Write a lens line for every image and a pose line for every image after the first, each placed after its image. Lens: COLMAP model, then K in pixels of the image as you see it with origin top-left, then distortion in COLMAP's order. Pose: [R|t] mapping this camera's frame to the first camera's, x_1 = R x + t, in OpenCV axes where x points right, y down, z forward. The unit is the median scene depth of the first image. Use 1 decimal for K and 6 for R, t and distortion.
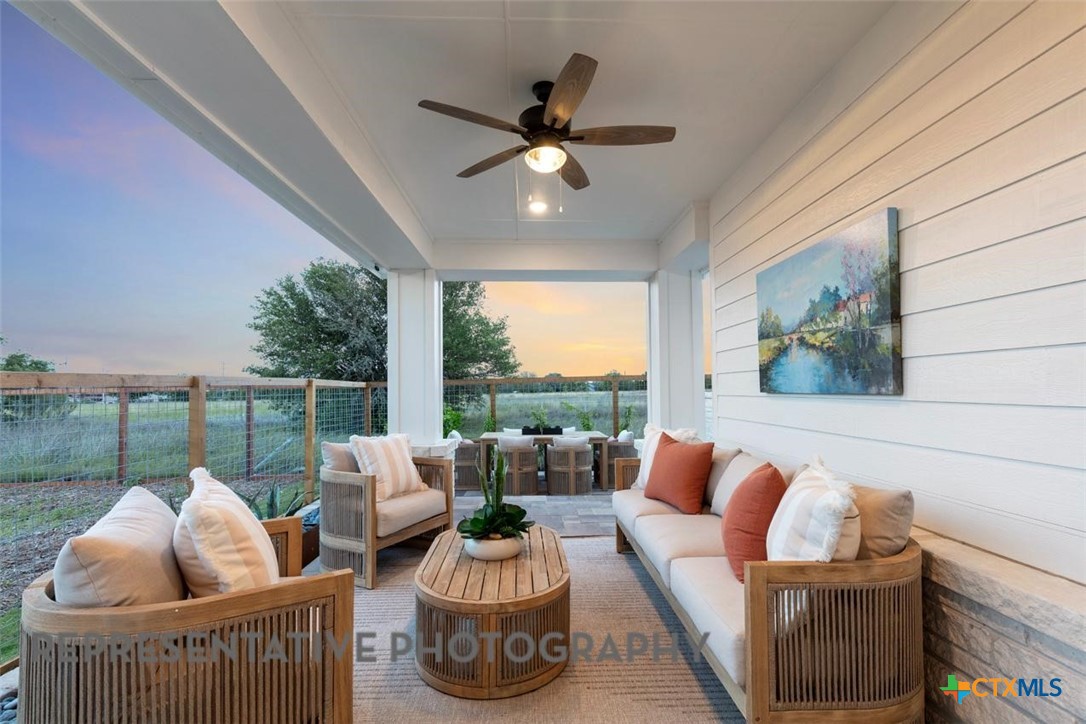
lens RADIAL K [[490.9, 0, 538.5], [0, 490.9, 365.1], [0, 0, 1]] dist [0.003519, 0.000021]
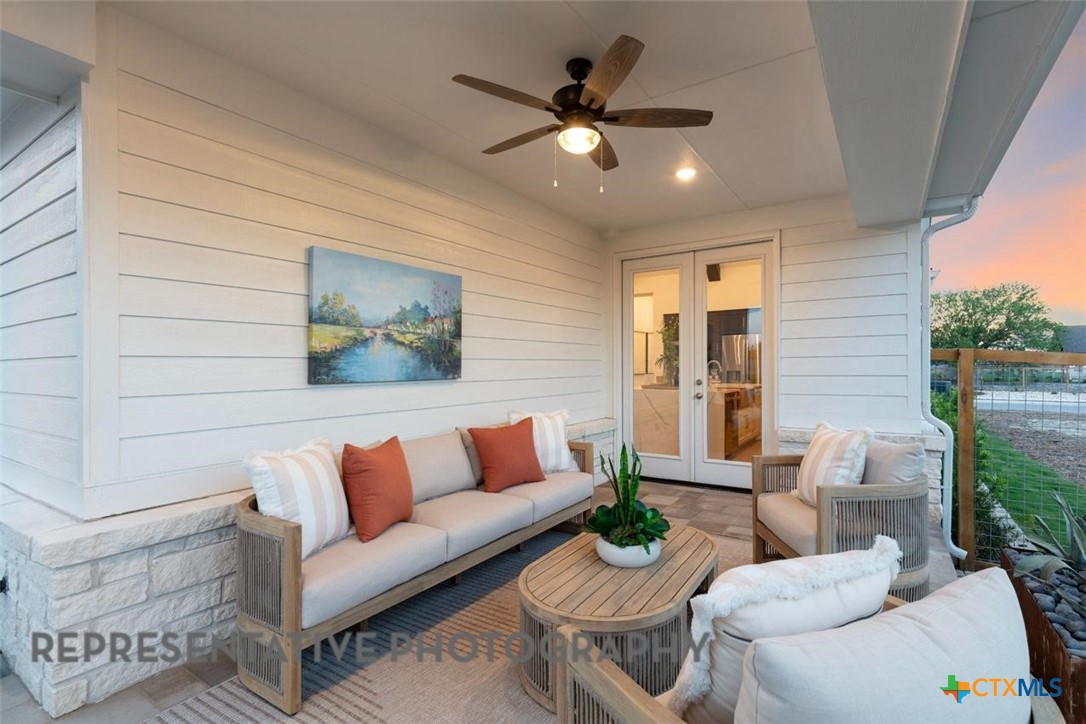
lens RADIAL K [[490.9, 0, 538.5], [0, 490.9, 365.1], [0, 0, 1]] dist [0.003519, 0.000021]
pose [[-0.810240, 0.010110, 0.586011, -0.483091], [-0.017413, 0.998995, -0.041311, 0.066001], [-0.585839, -0.043676, -0.809250, 1.888539]]
